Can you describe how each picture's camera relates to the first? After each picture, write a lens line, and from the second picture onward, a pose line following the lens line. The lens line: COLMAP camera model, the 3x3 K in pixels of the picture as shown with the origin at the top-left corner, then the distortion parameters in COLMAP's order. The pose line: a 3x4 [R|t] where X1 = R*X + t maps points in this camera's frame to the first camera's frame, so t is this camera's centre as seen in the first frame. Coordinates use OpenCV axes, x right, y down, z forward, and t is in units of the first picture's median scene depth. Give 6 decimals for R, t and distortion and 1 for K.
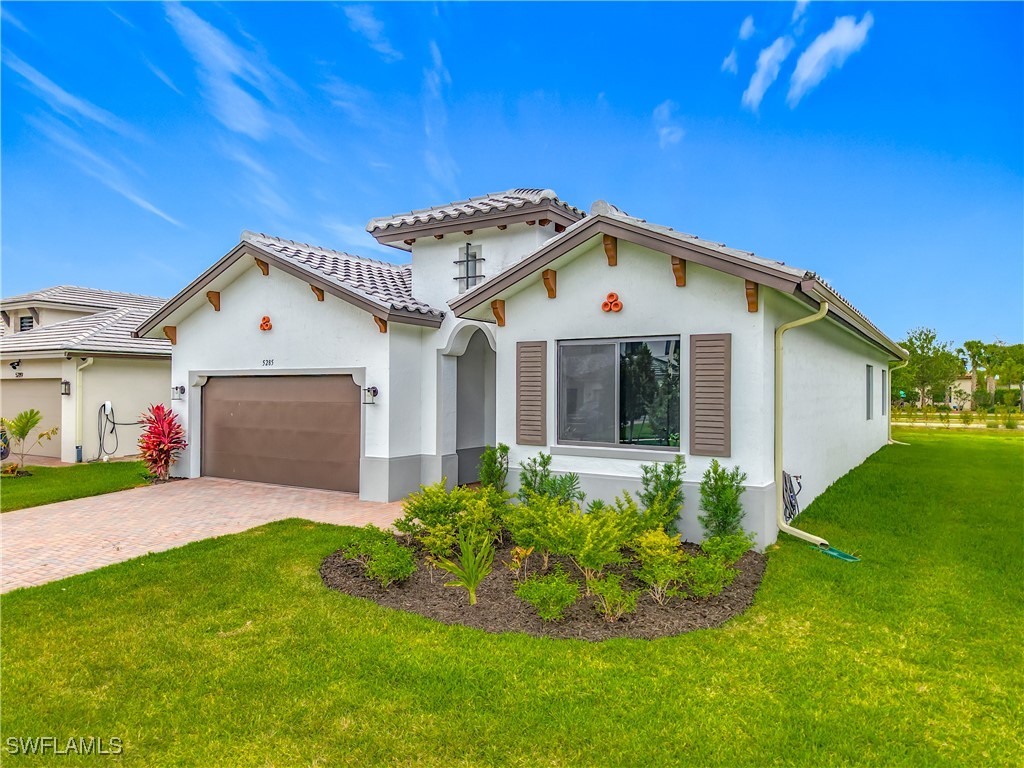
lens RADIAL K [[705.9, 0, 512.0], [0, 705.9, 384.0], [0, 0, 1]] dist [0.004966, 0.002874]
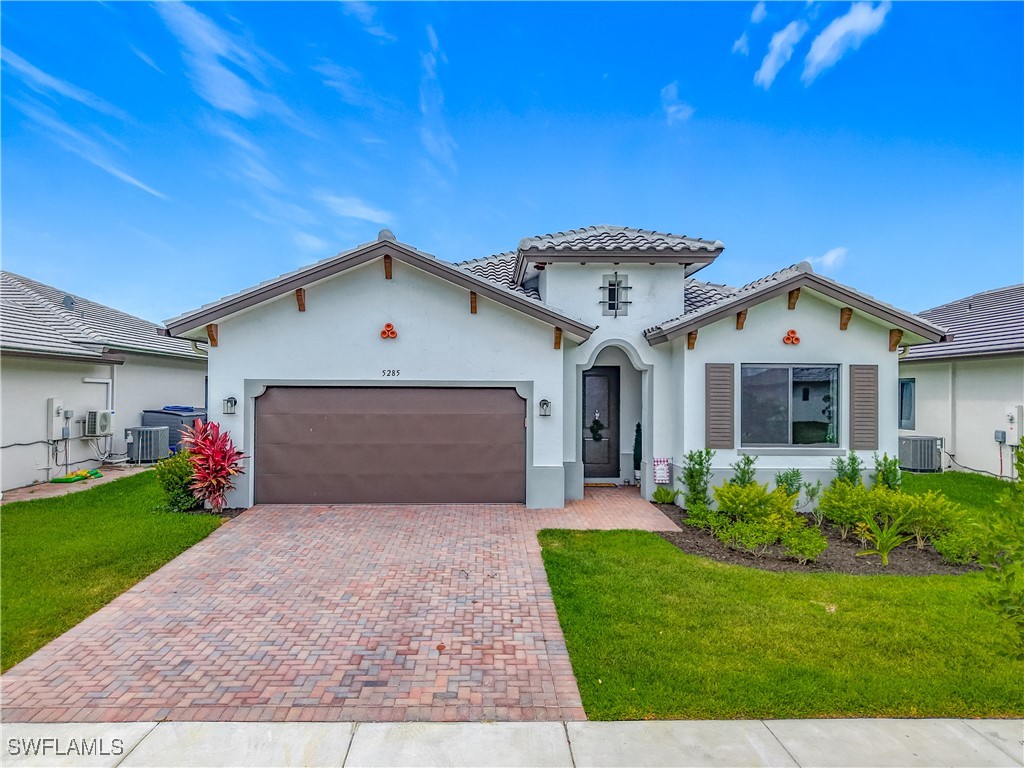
lens RADIAL K [[705.9, 0, 512.0], [0, 705.9, 384.0], [0, 0, 1]] dist [0.004966, 0.002874]
pose [[0.835809, 0.013457, 0.548856, -0.795336], [-0.007978, 0.999892, -0.012367, -0.005803], [-0.548963, 0.005958, 0.835826, 0.143159]]
